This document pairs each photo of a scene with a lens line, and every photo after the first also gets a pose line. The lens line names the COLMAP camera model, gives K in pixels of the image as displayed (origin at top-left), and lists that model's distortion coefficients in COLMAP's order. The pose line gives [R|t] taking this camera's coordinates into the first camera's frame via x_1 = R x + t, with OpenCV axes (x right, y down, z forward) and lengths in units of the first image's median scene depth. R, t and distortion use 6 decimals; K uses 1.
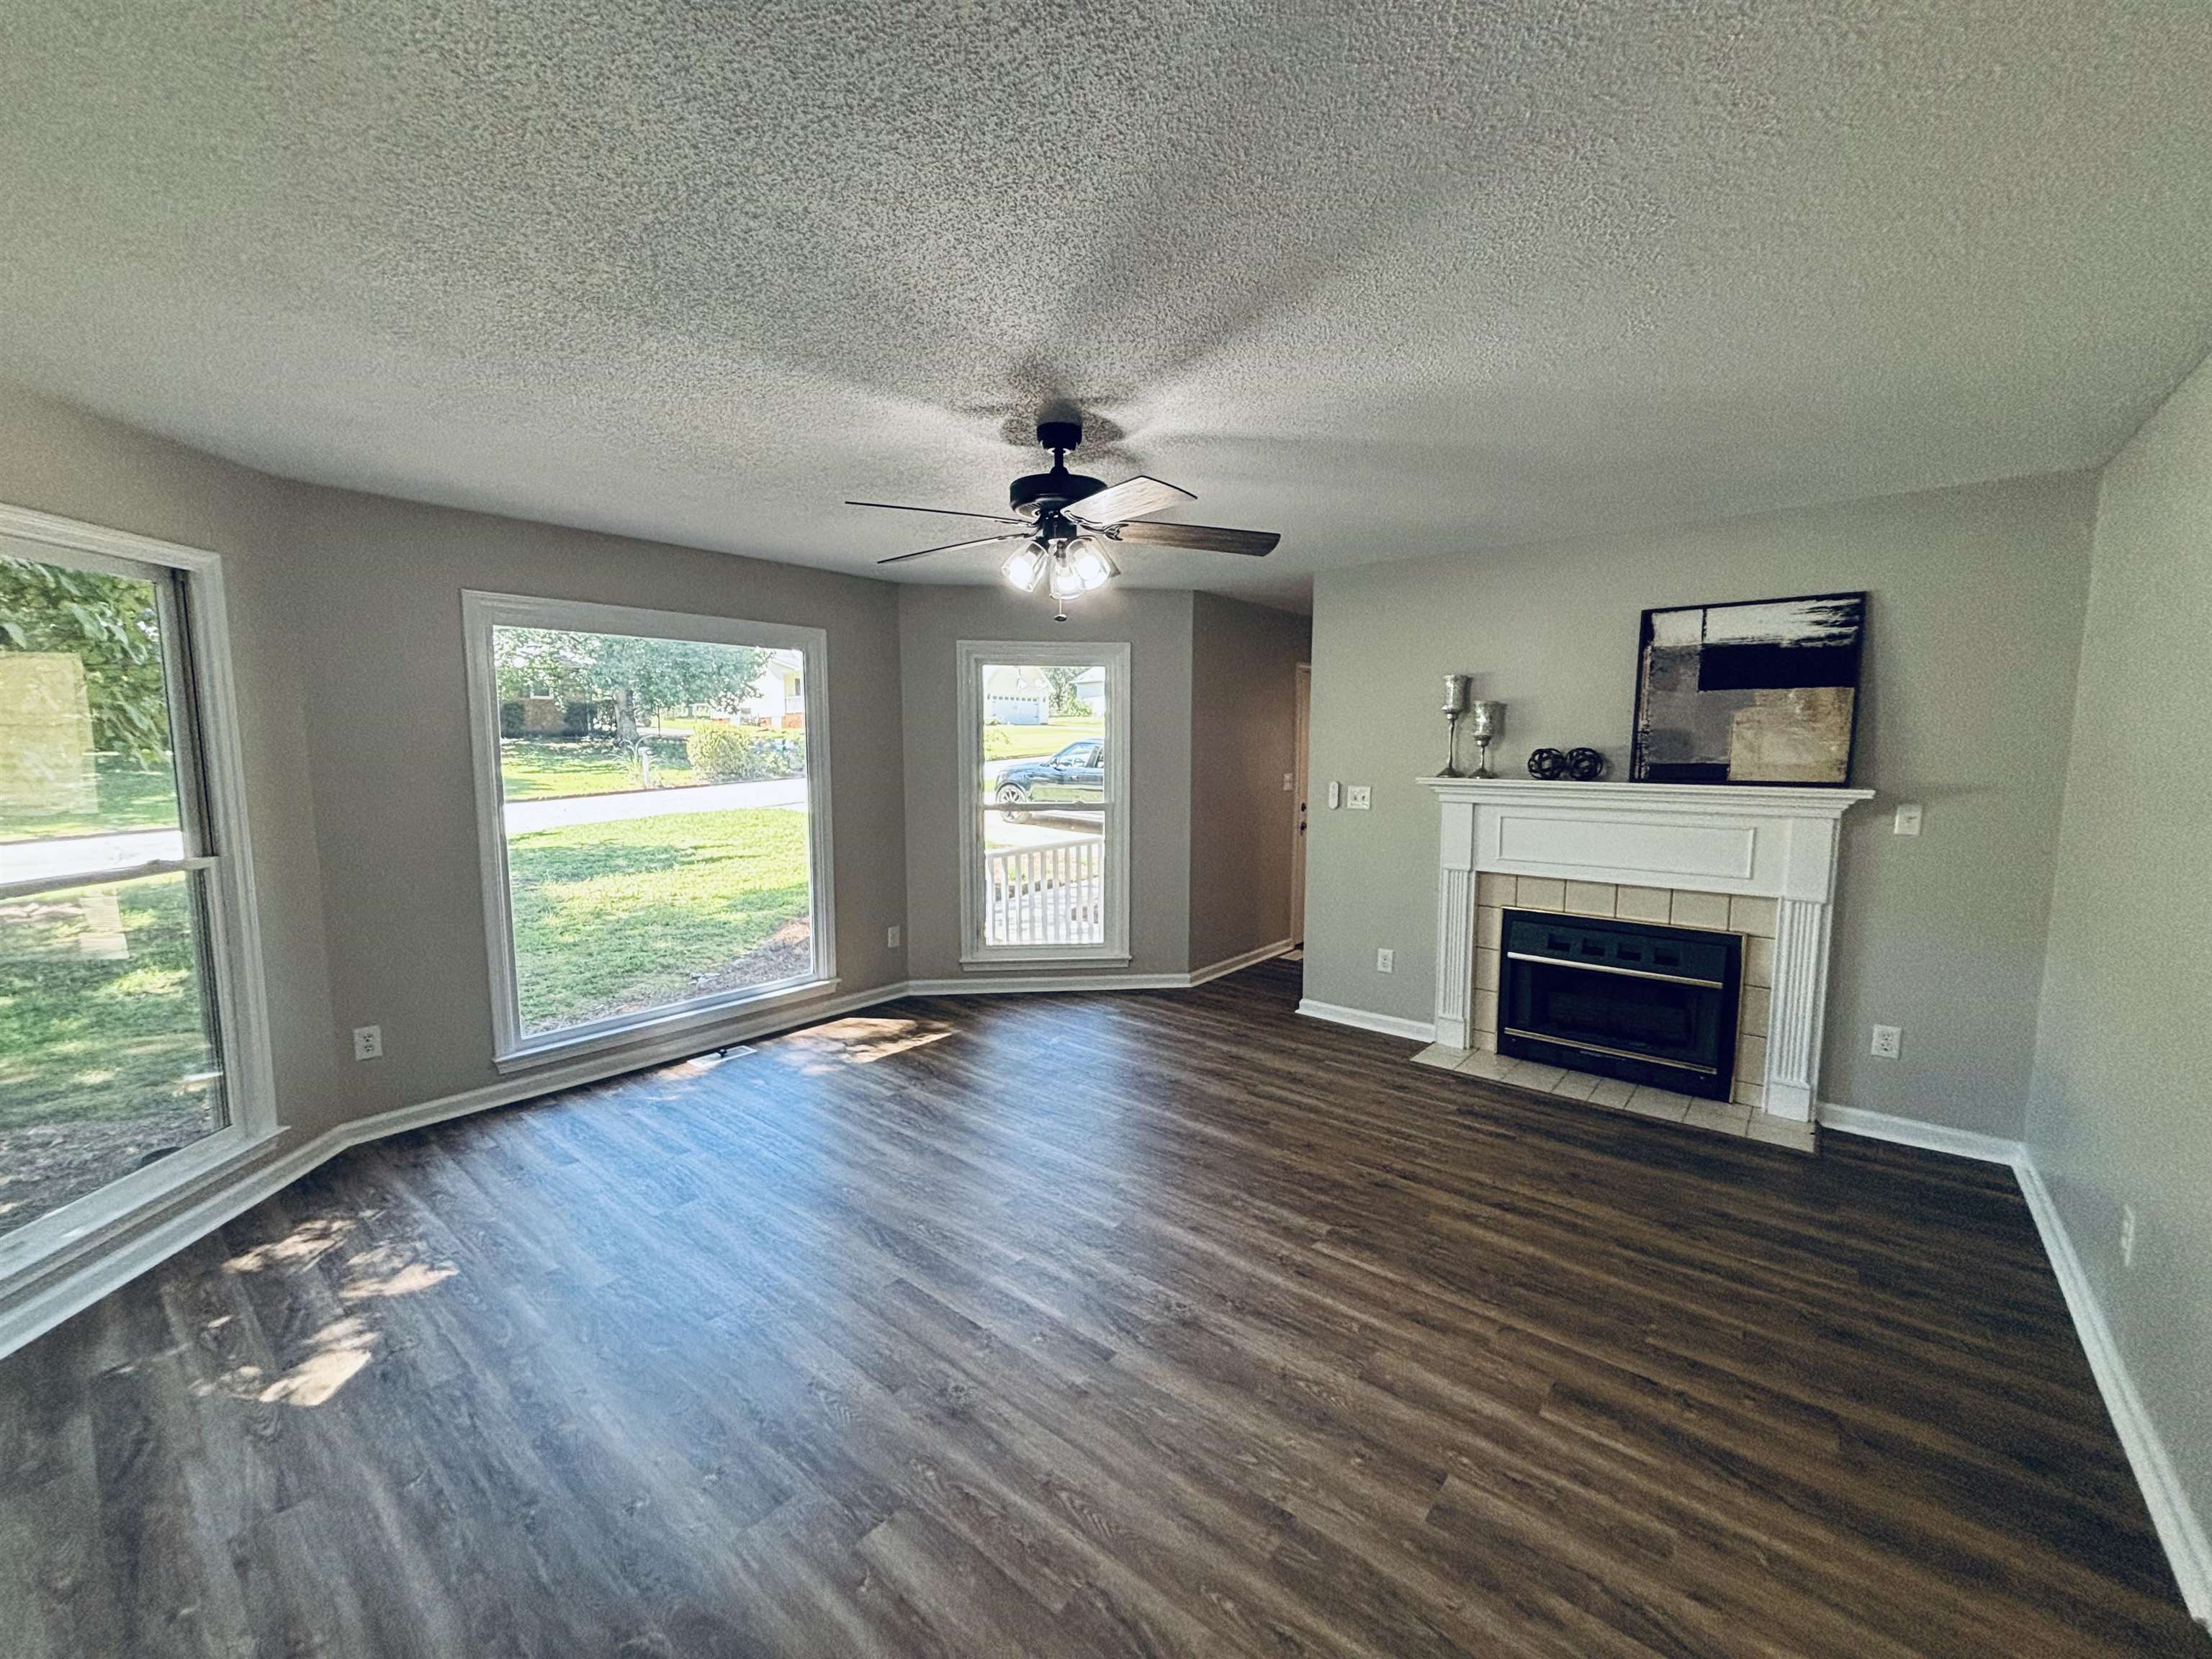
lens RADIAL K [[889.5, 0, 1100.7], [0, 889.5, 835.0], [0, 0, 1]] dist [0.004033, -0.001869]
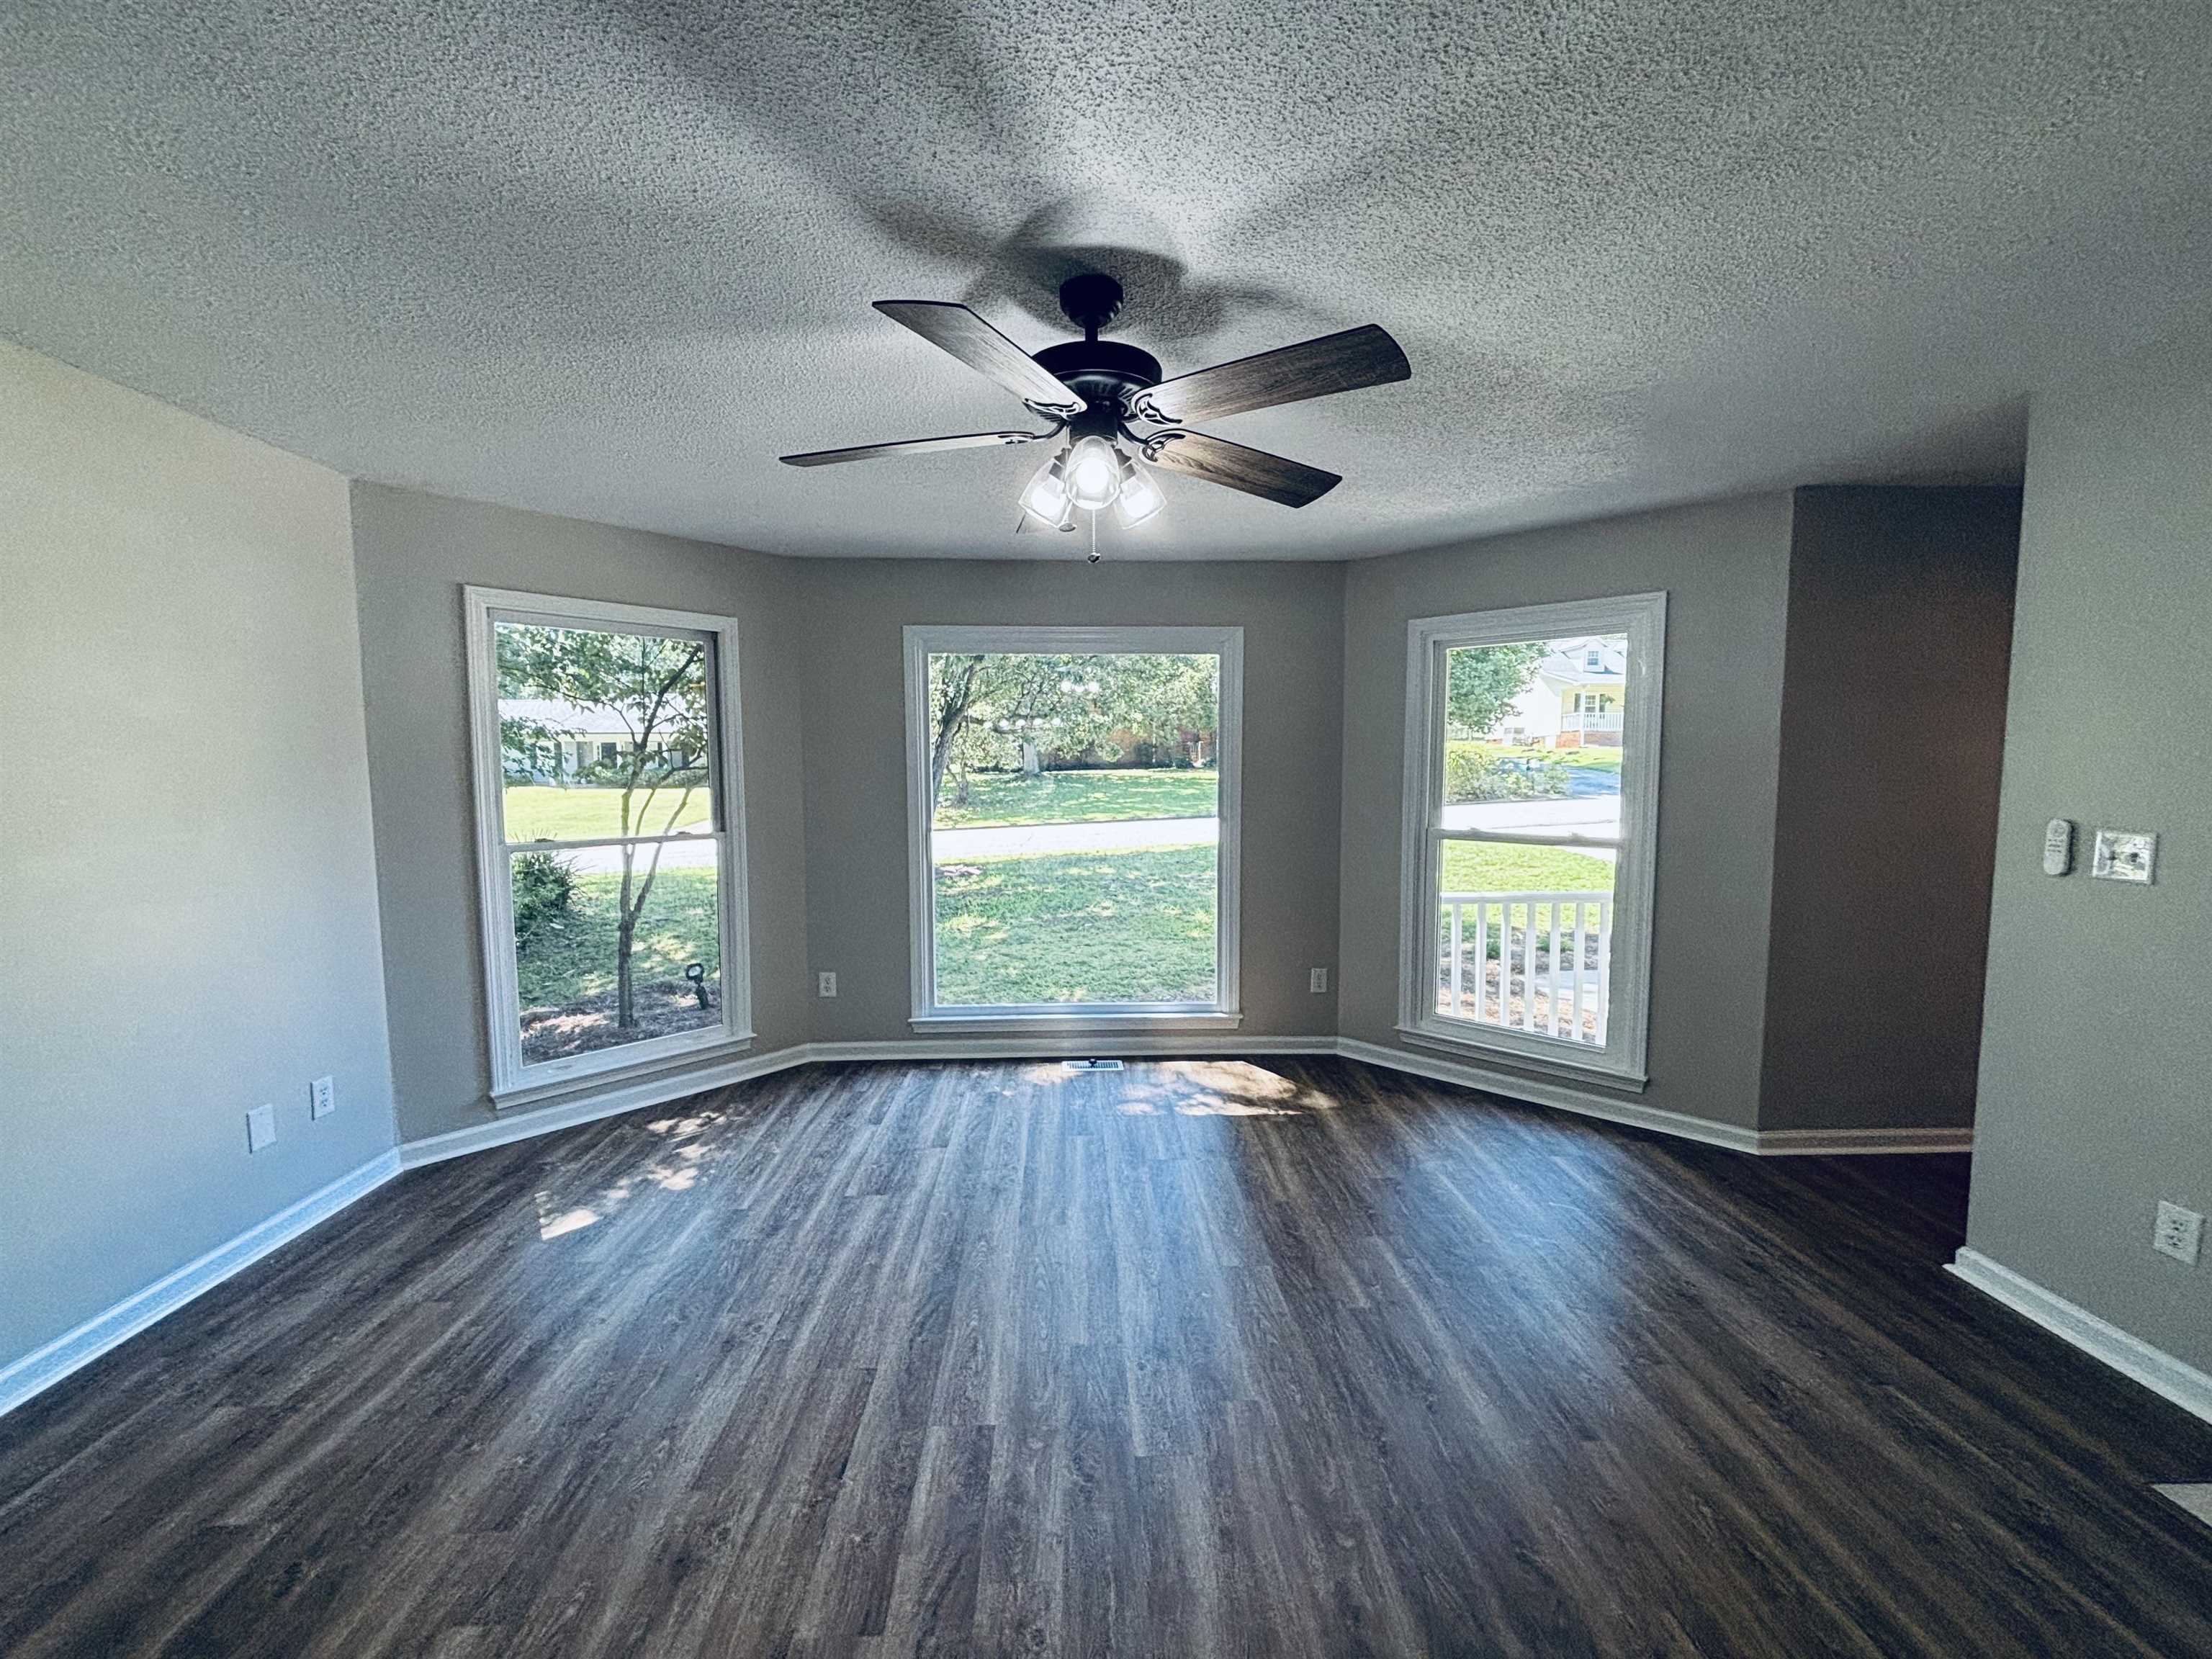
lens RADIAL K [[889.5, 0, 1109.0], [0, 889.5, 835.6], [0, 0, 1]] dist [0.004033, -0.001869]
pose [[0.667393, 0.057741, -0.742464, 0.350485], [-0.075551, 0.997095, 0.009632, -0.022586], [0.740864, 0.049666, 0.669816, 0.382050]]
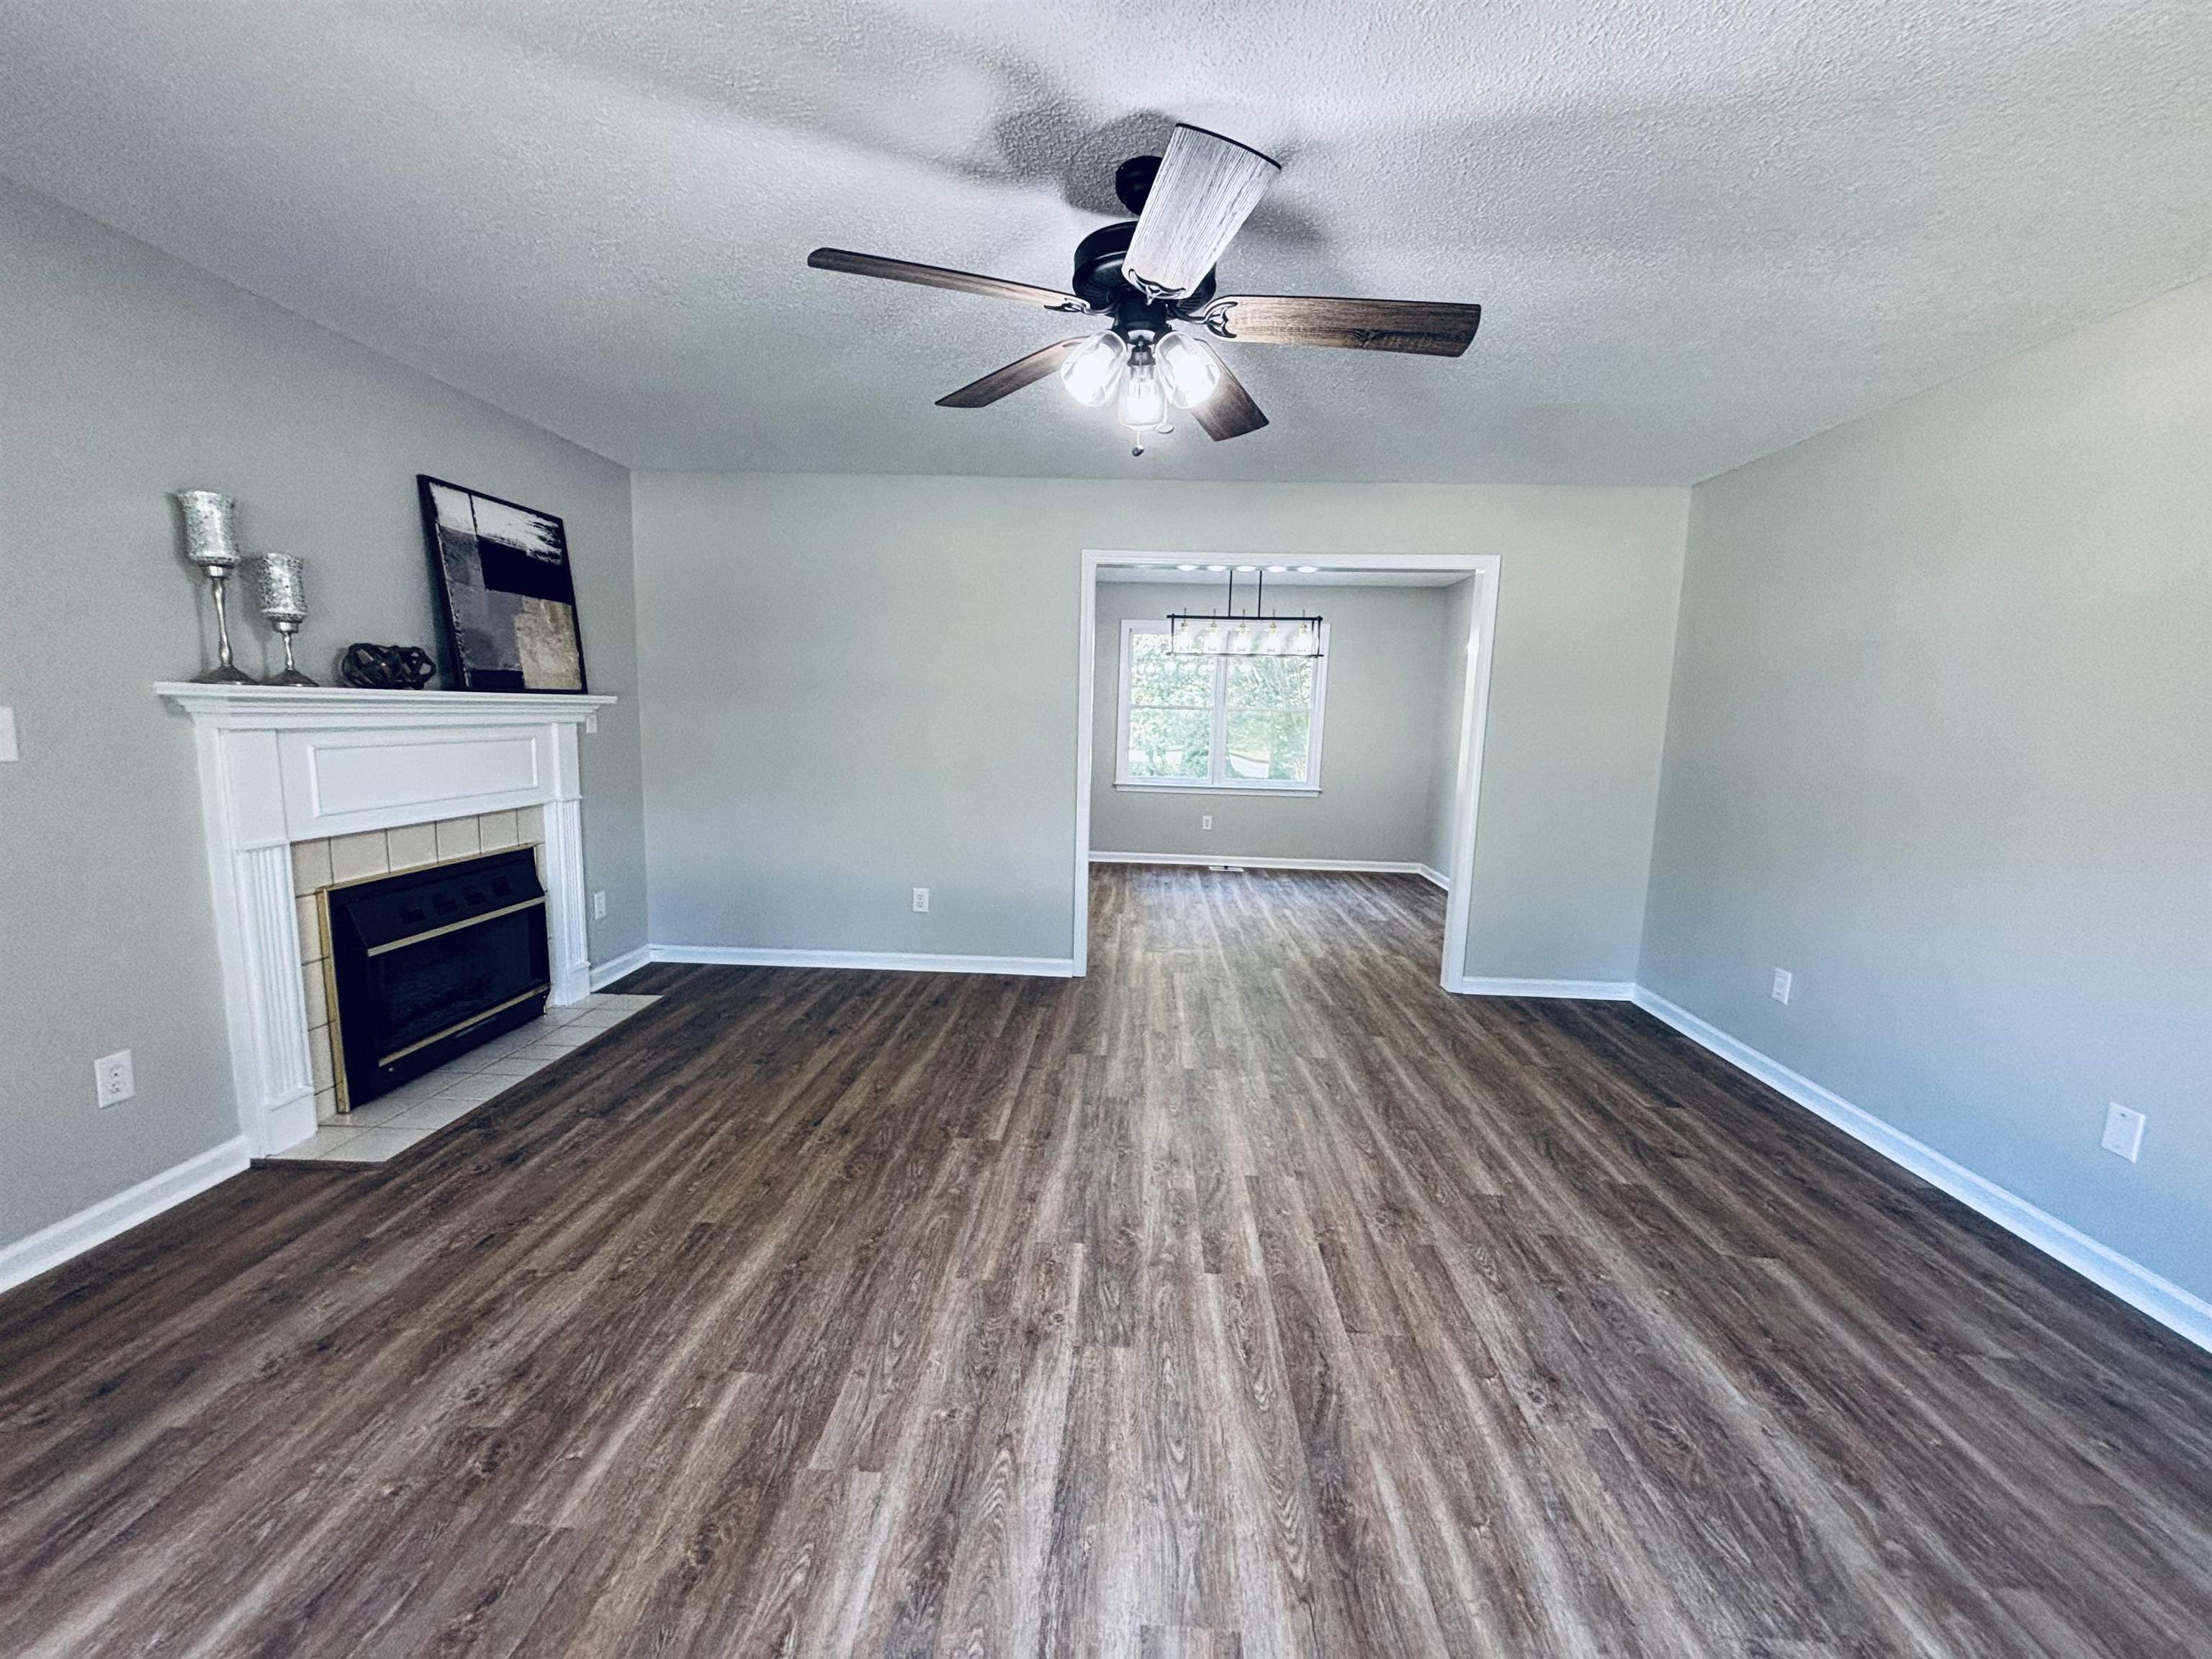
lens RADIAL K [[889.5, 0, 1107.1], [0, 889.5, 831.5], [0, 0, 1]] dist [0.004033, -0.001869]
pose [[-0.599660, -0.128125, 0.789931, -0.439200], [0.056382, 0.977883, 0.201411, -0.065808], [-0.798266, 0.165316, -0.579173, 1.034248]]
